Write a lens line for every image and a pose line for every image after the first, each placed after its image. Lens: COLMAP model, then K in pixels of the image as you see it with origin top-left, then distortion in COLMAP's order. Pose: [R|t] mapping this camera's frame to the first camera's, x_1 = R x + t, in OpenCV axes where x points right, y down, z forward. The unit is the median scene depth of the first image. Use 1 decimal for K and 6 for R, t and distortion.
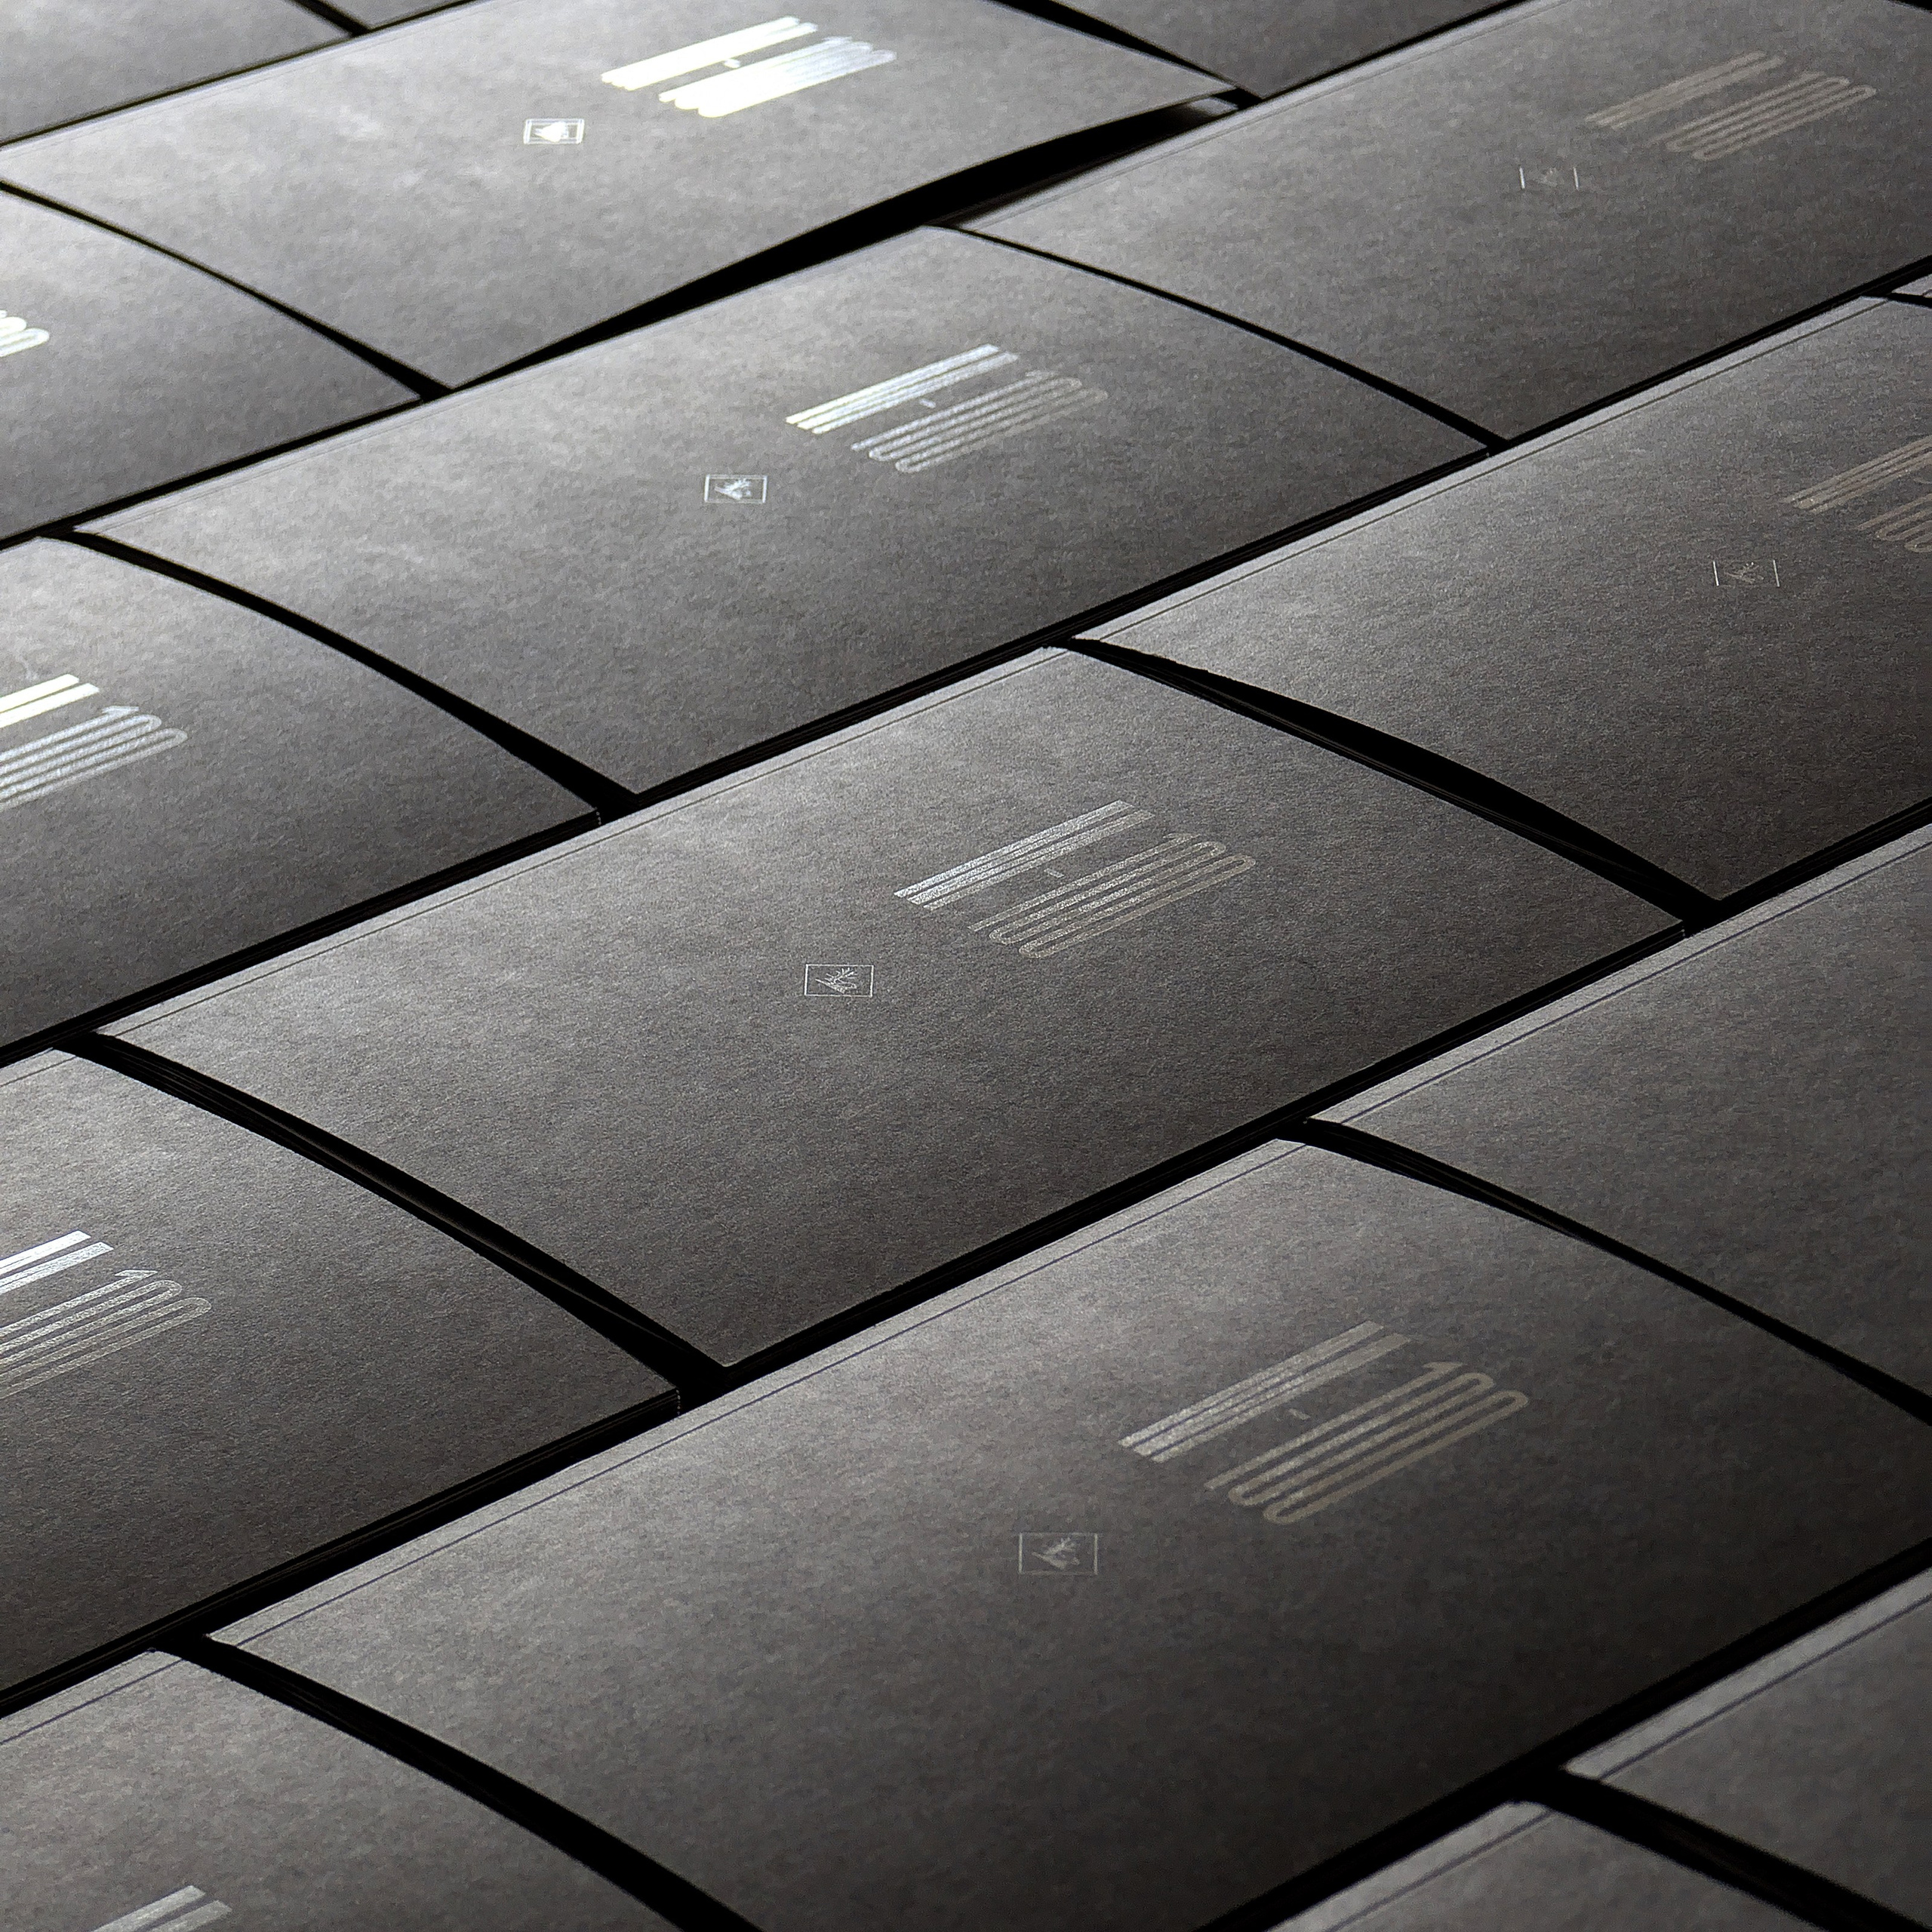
lens RADIAL K [[11533.6, 0, 966.3], [0, 11533.6, 966.9], [0, 0, 1]] dist [0.027676, 0.000000]
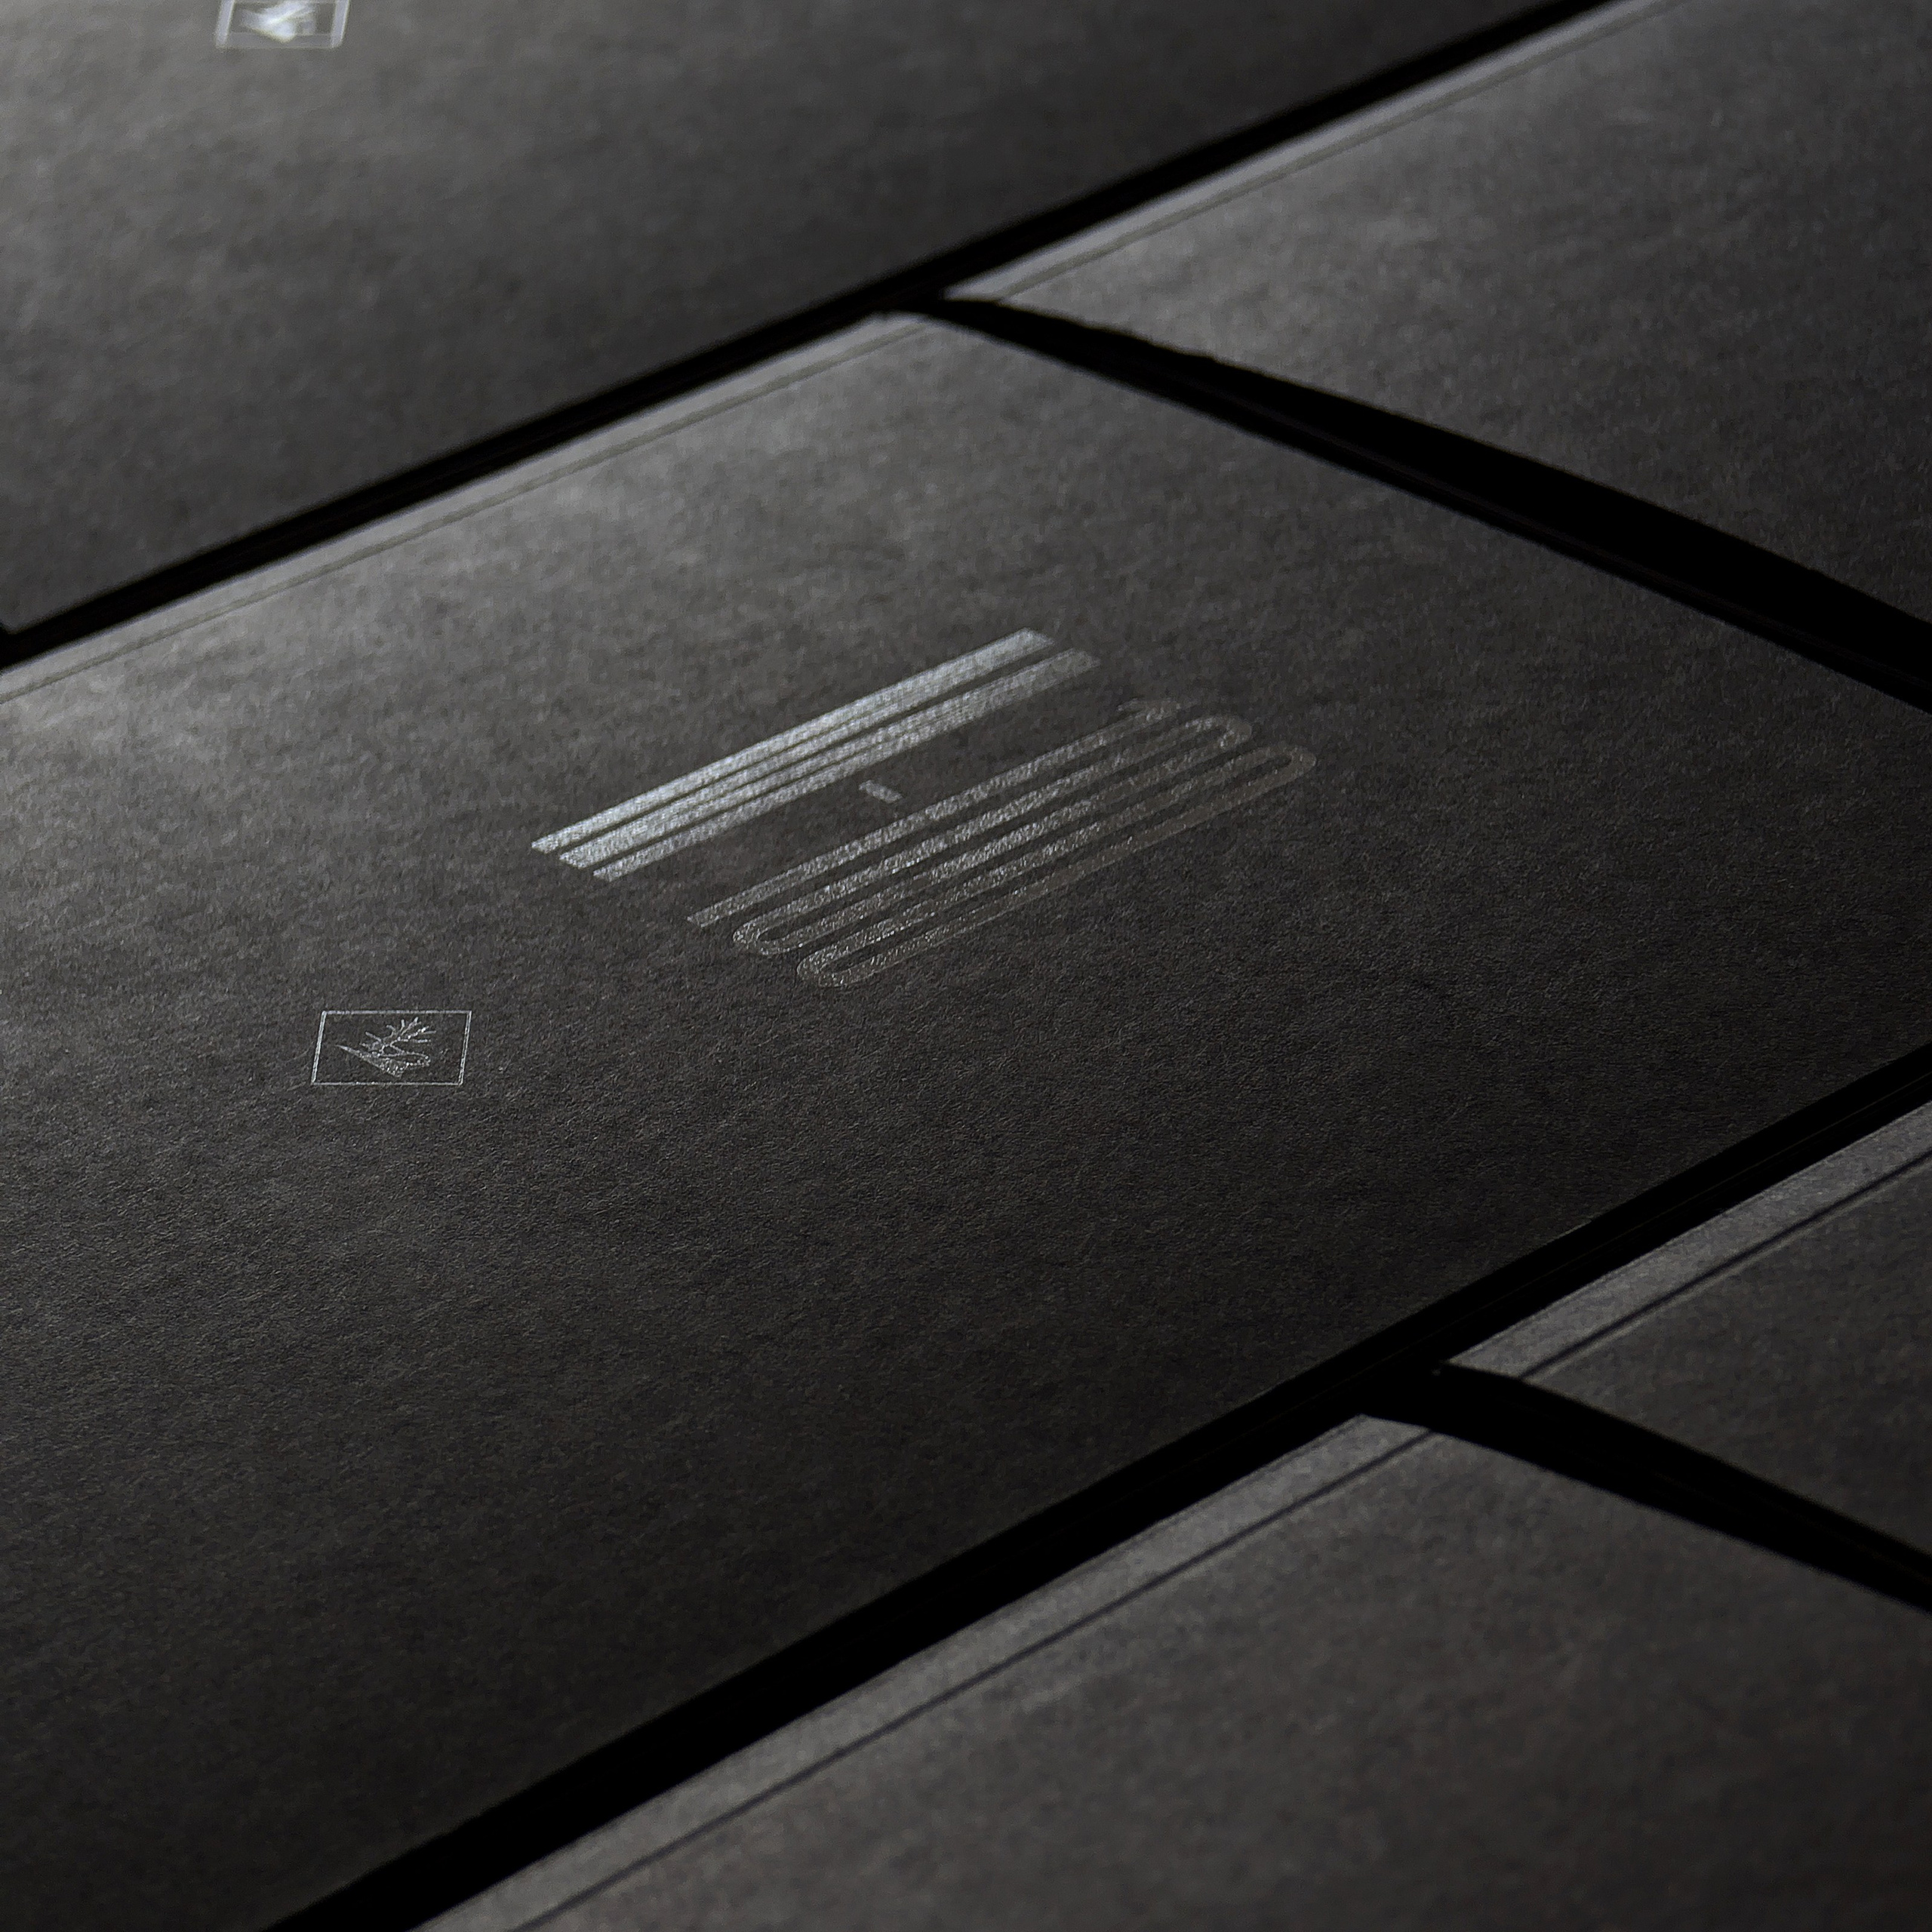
lens RADIAL K [[11533.6, 0, 965.8], [0, 11533.6, 963.8], [0, 0, 1]] dist [0.027676, 0.000000]
pose [[0.999820, -0.016514, -0.009310, 0.015124], [0.016702, 0.999651, 0.020454, -0.010601], [0.008969, -0.020606, 0.999747, 0.533797]]
